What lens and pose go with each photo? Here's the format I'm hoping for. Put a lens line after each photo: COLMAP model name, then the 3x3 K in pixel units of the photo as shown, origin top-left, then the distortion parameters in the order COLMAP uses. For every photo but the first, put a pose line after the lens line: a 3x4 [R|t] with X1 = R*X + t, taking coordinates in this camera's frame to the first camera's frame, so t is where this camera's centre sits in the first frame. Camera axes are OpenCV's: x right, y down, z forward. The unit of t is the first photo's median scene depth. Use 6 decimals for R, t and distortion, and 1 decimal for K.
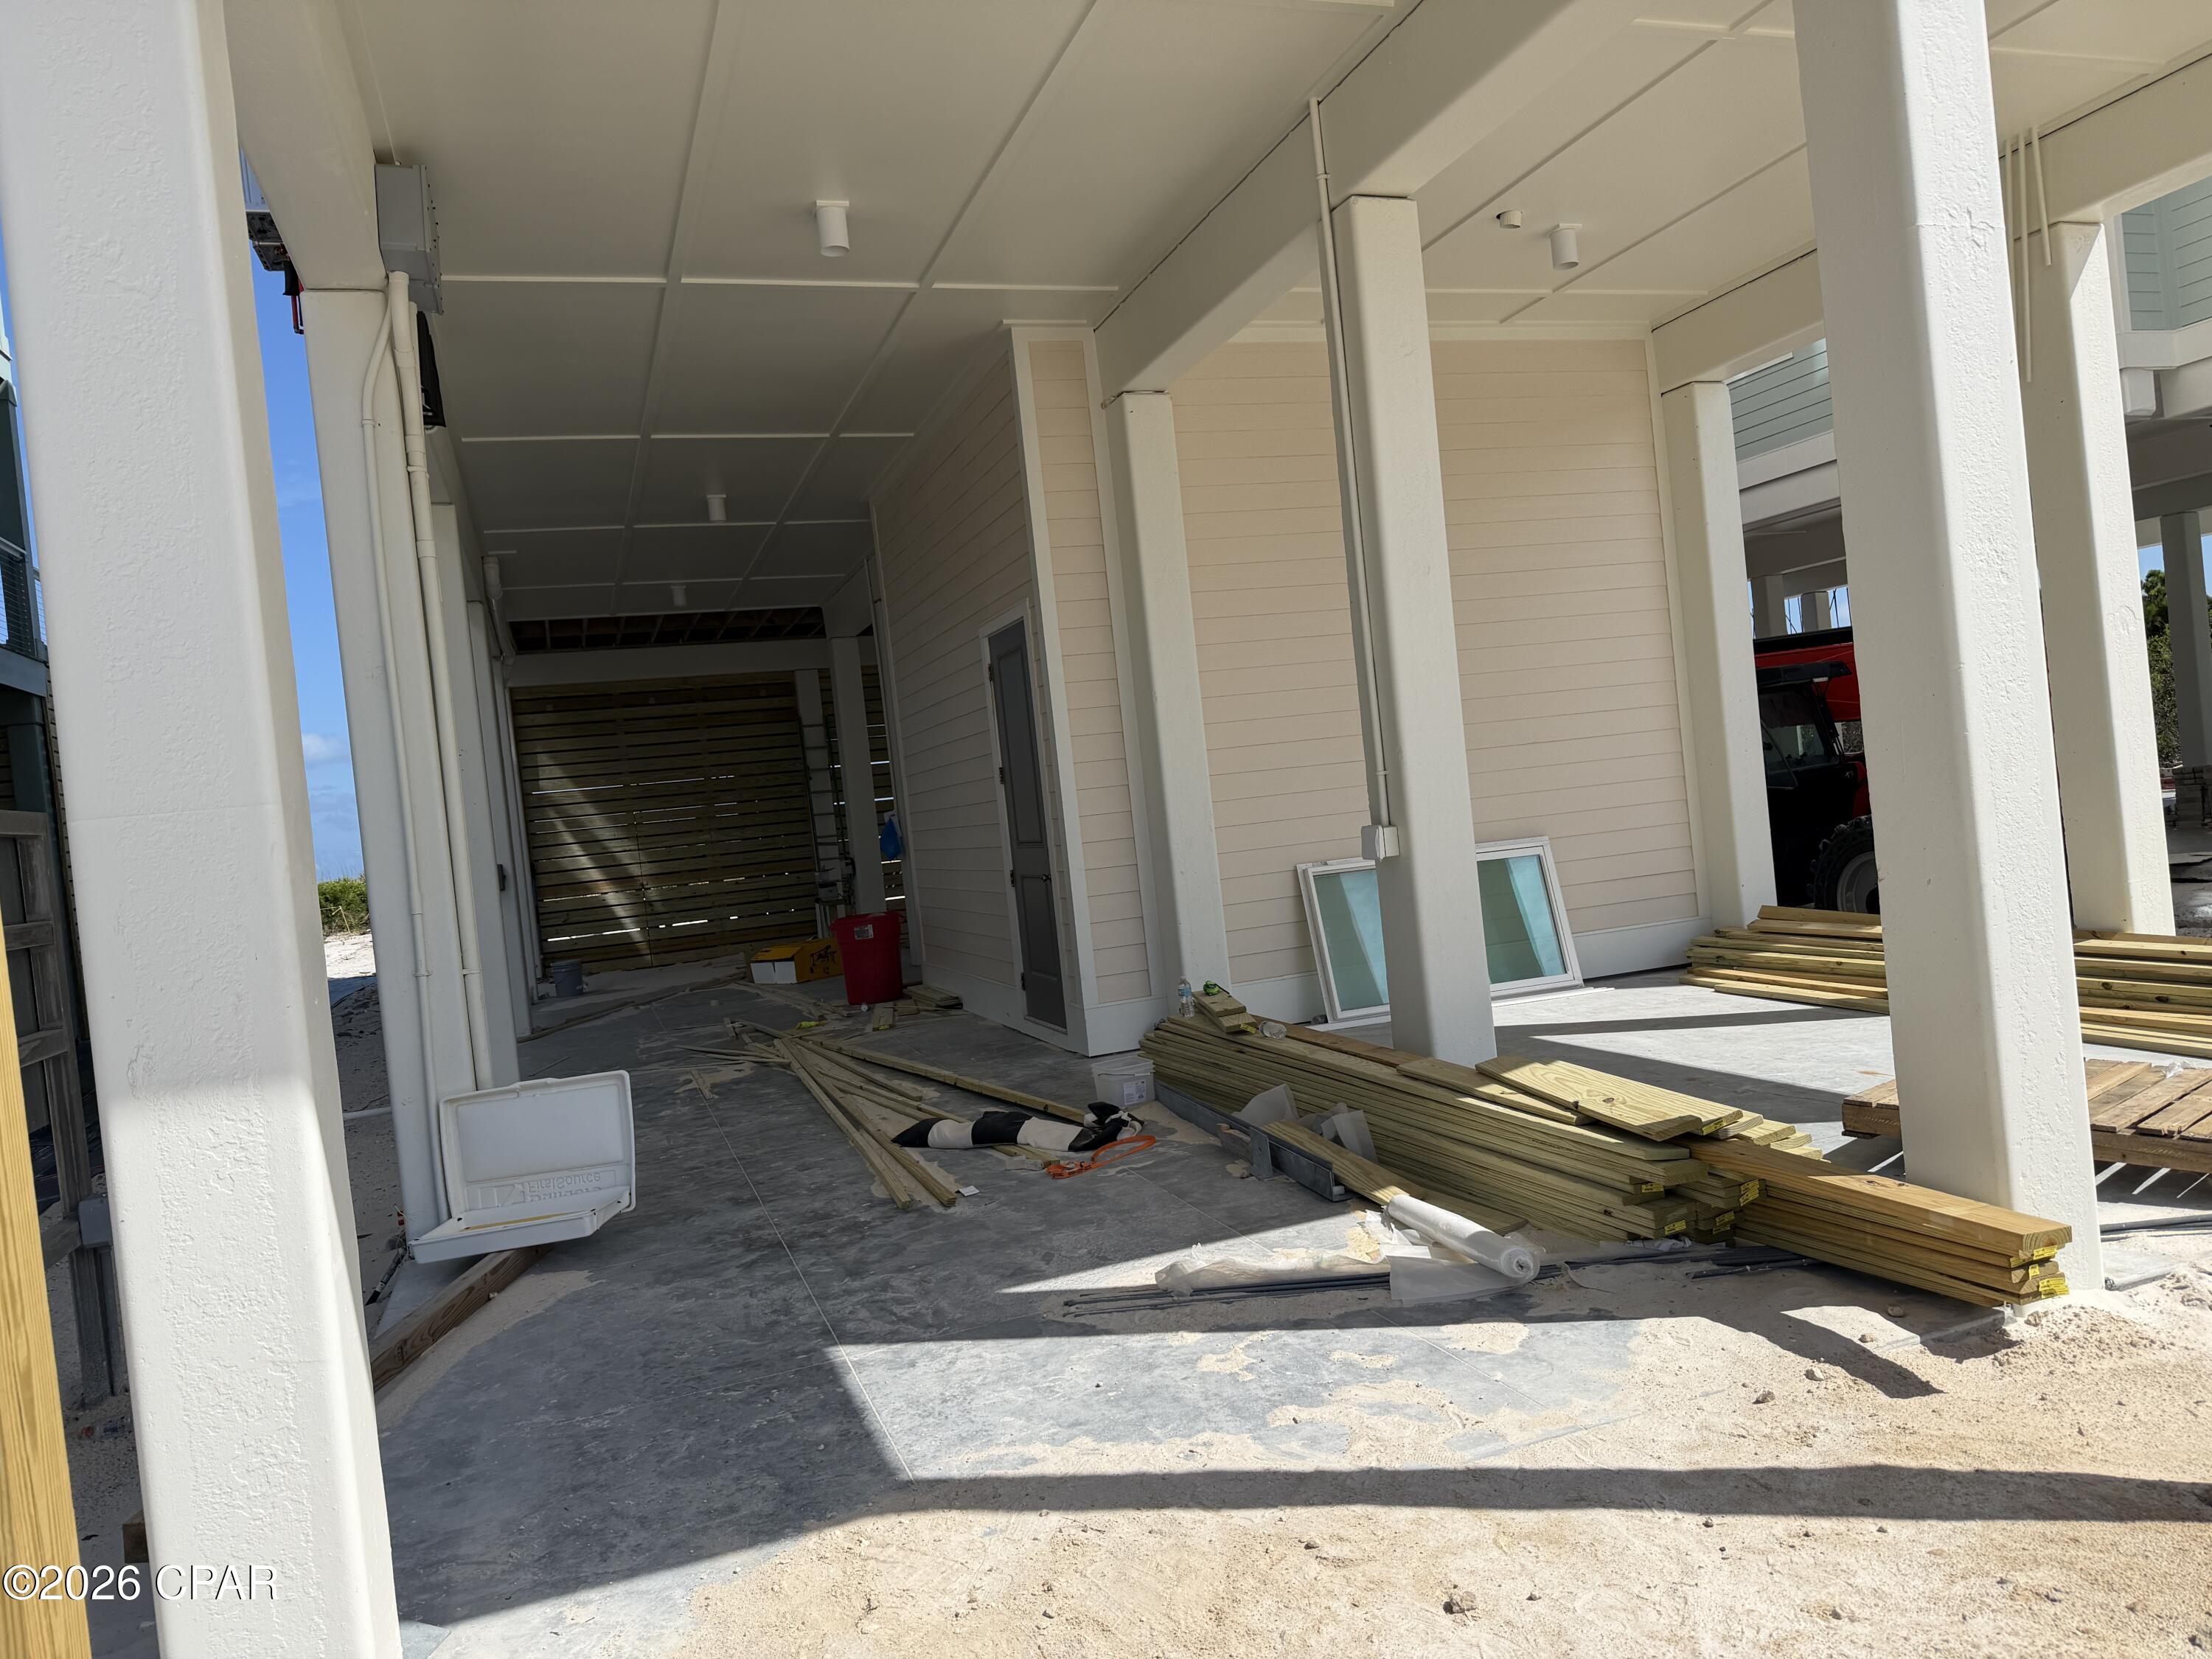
lens RADIAL K [[1523.1, 0, 1123.5], [0, 1523.1, 831.5], [0, 0, 1]] dist [0.099092, 0.000064]
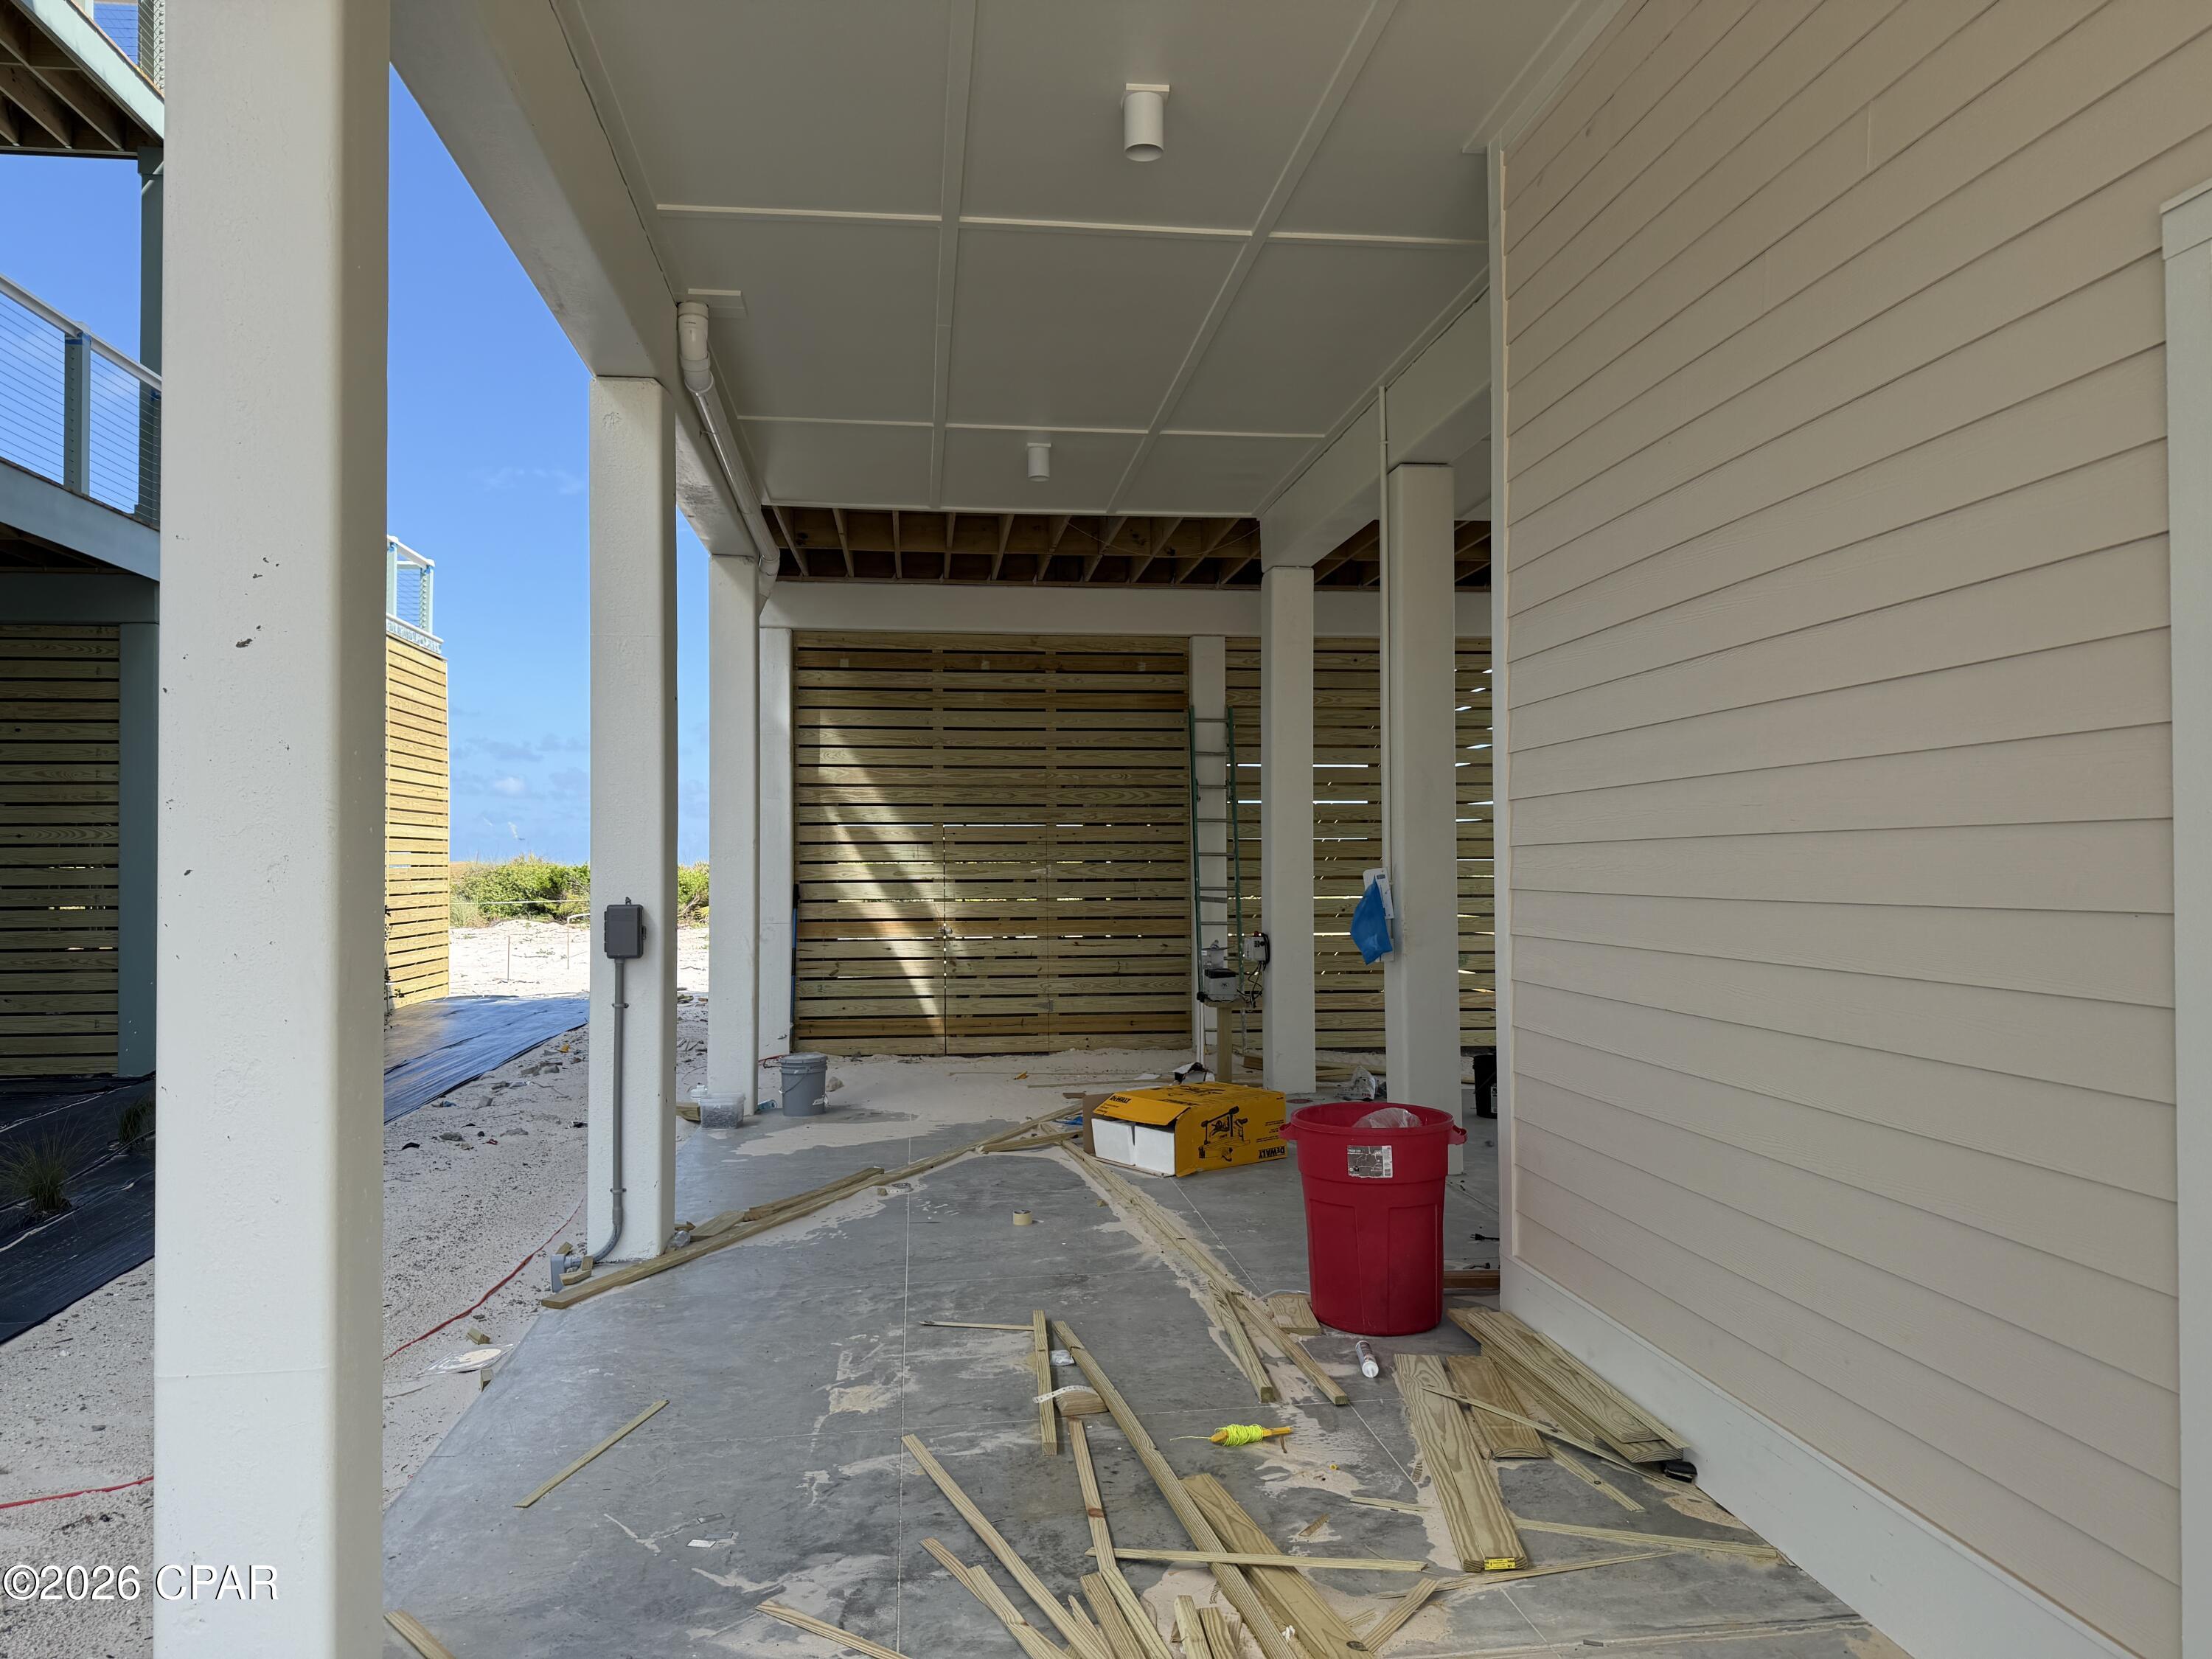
lens RADIAL K [[1523.1, 0, 1100.7], [0, 1523.1, 829.3], [0, 0, 1]] dist [0.099092, 0.000064]
pose [[0.969266, 0.094490, -0.227144, -0.096311], [-0.100848, 0.994765, -0.016525, -0.006465], [0.224393, 0.038924, 0.973721, 0.354961]]
